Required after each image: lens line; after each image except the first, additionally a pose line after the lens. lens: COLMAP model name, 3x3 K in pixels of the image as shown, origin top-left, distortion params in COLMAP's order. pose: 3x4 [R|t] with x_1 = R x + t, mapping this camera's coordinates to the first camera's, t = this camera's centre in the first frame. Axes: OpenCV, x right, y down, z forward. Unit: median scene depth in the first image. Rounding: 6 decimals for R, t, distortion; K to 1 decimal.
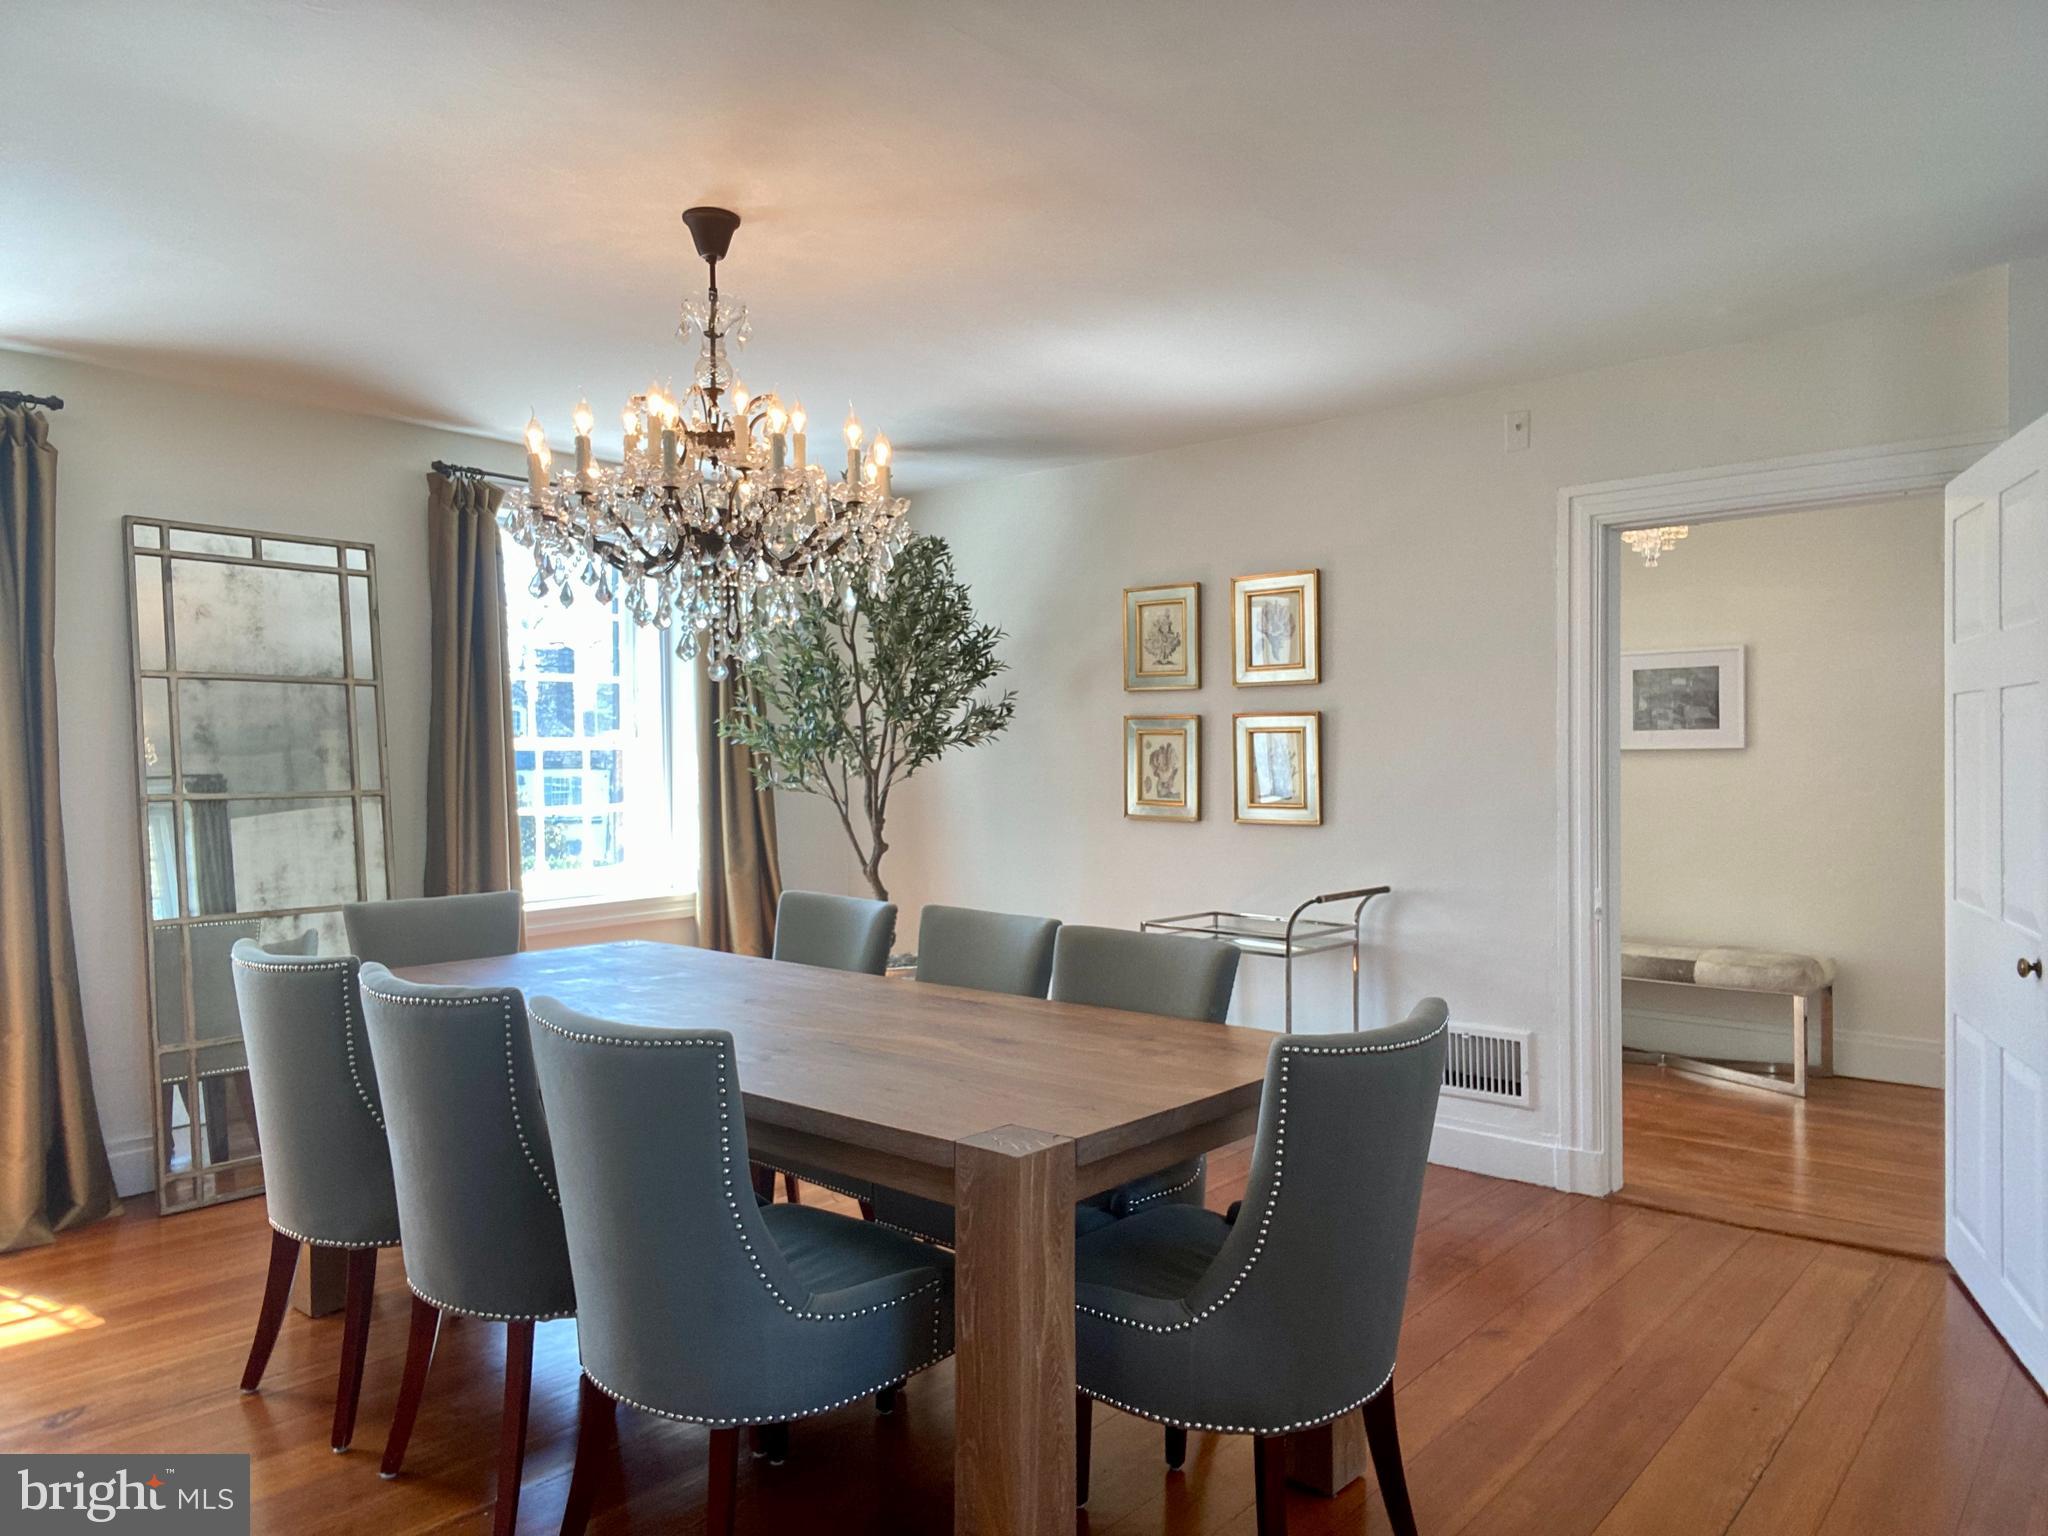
lens RADIAL K [[1389.0, 0, 1024.0], [0, 1389.0, 768.0], [0, 0, 1]] dist [0.002310, 0.001271]
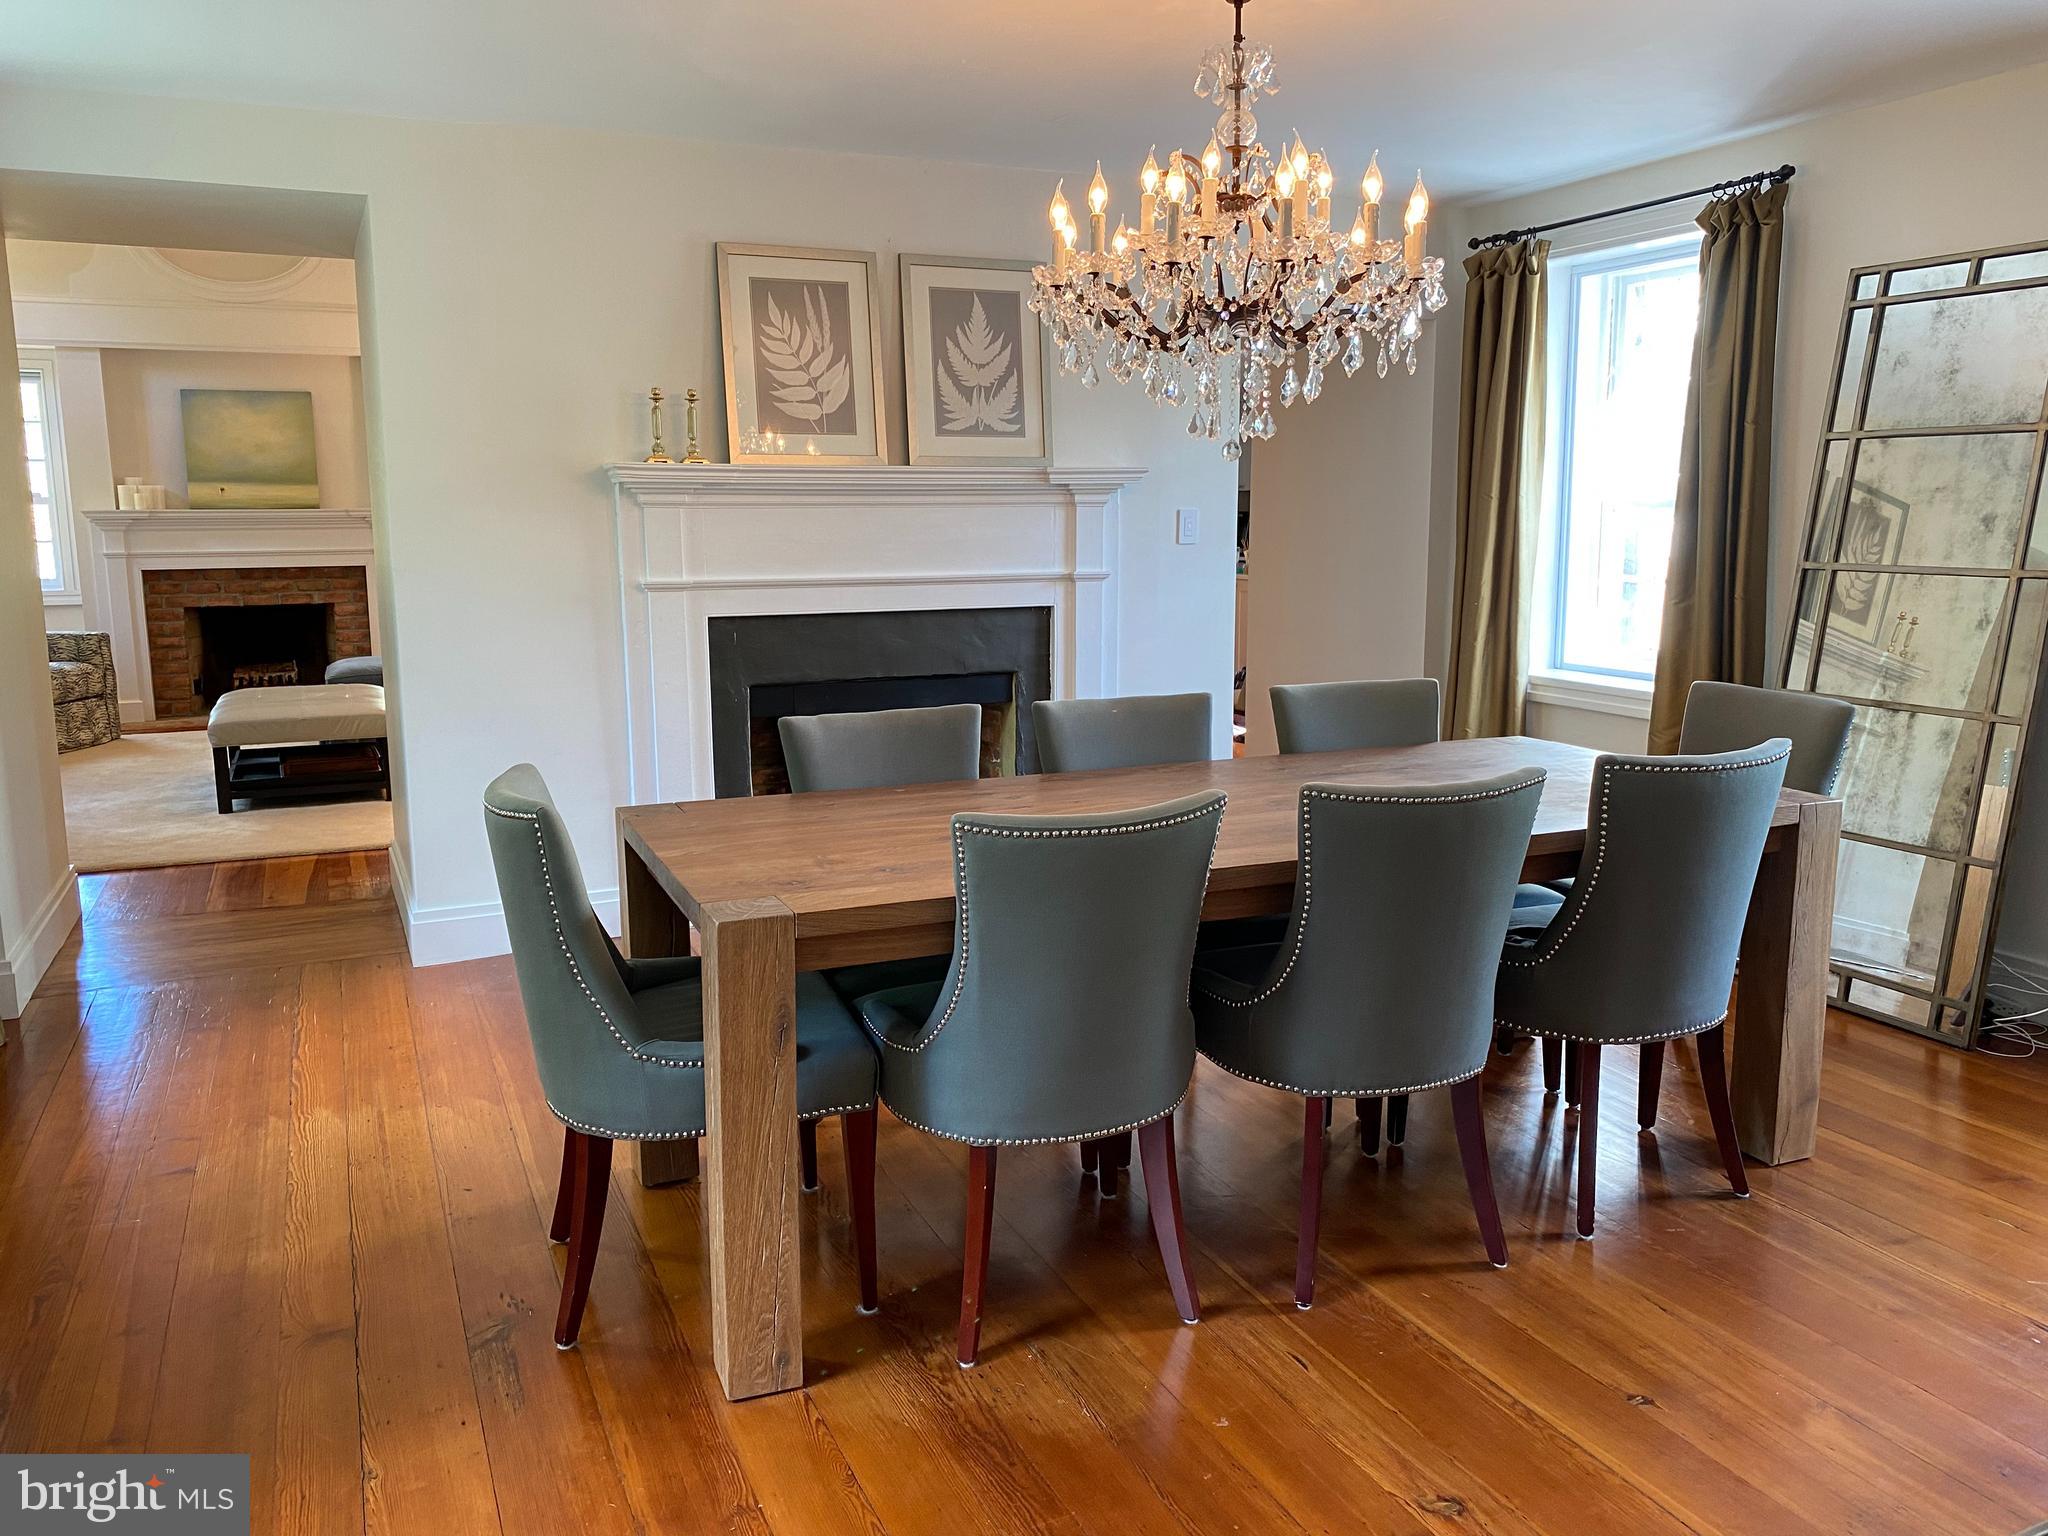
lens RADIAL K [[1571.9, 0, 1024.0], [0, 1571.9, 768.0], [0, 0, 1]] dist [0.025992, -0.053534]
pose [[-0.431856, 0.151425, -0.889140, 0.608265], [-0.000604, 0.985757, 0.168173, -0.023474], [0.901942, 0.073164, -0.425614, 0.944768]]
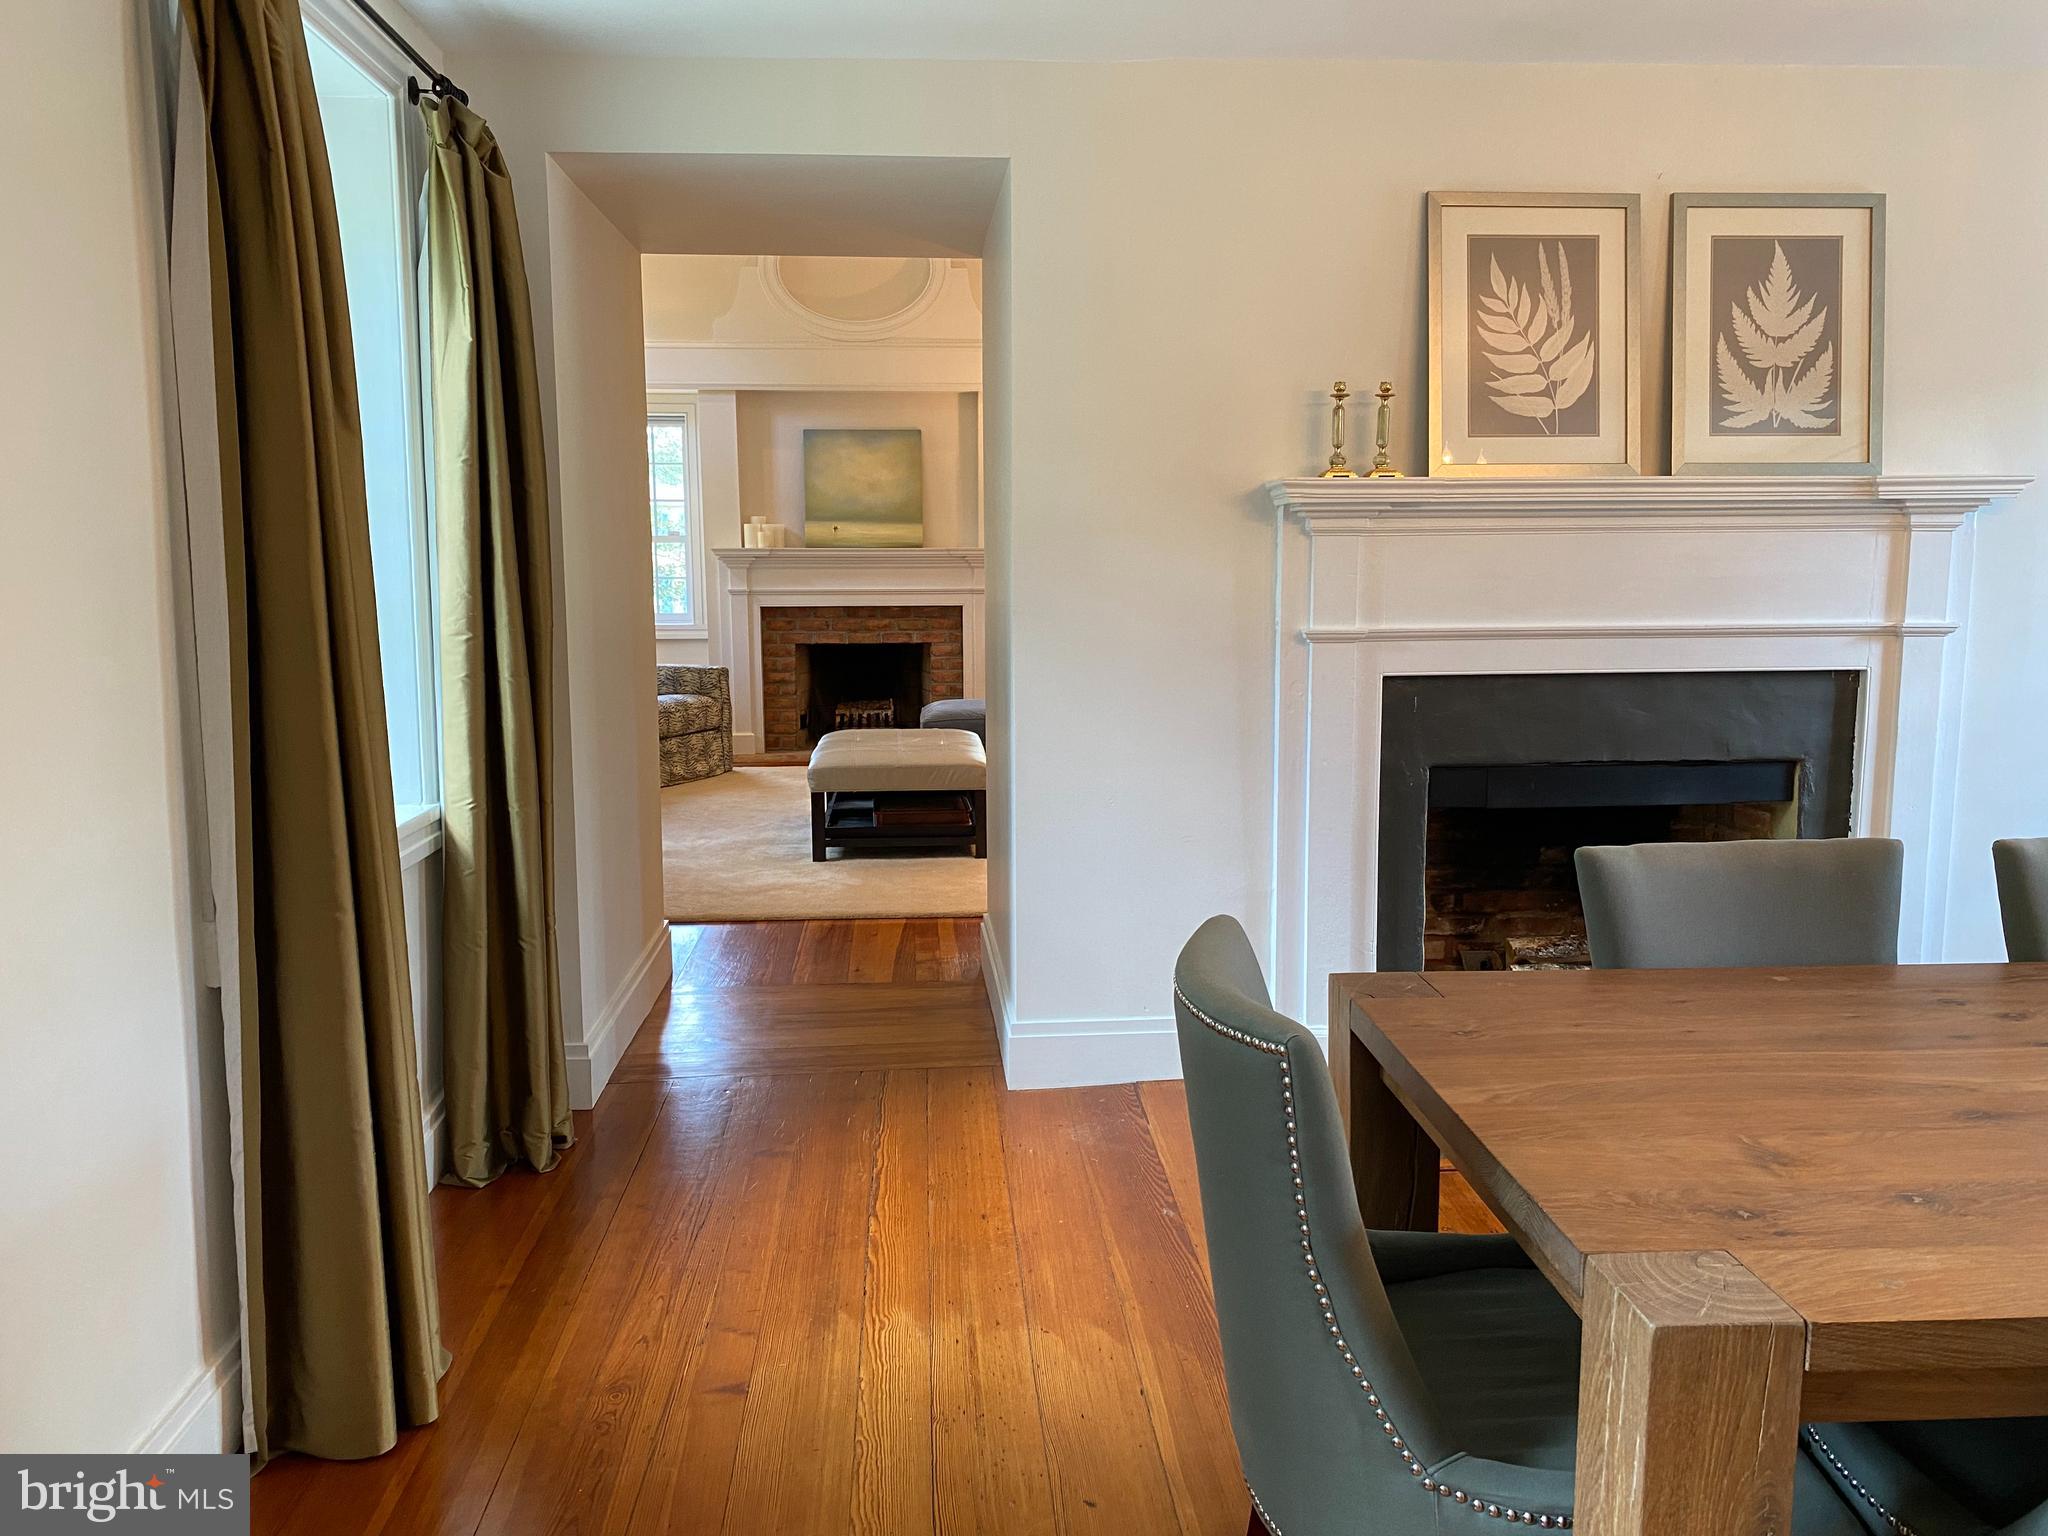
lens RADIAL K [[1588.2, 0, 1024.0], [0, 1588.2, 768.0], [0, 0, 1]] dist [0.027850, -0.003114]
pose [[-0.714024, 0.100246, -0.692907, 0.511403], [0.002477, 0.990052, 0.140683, -0.018163], [0.700116, 0.098735, -0.707169, 0.822379]]
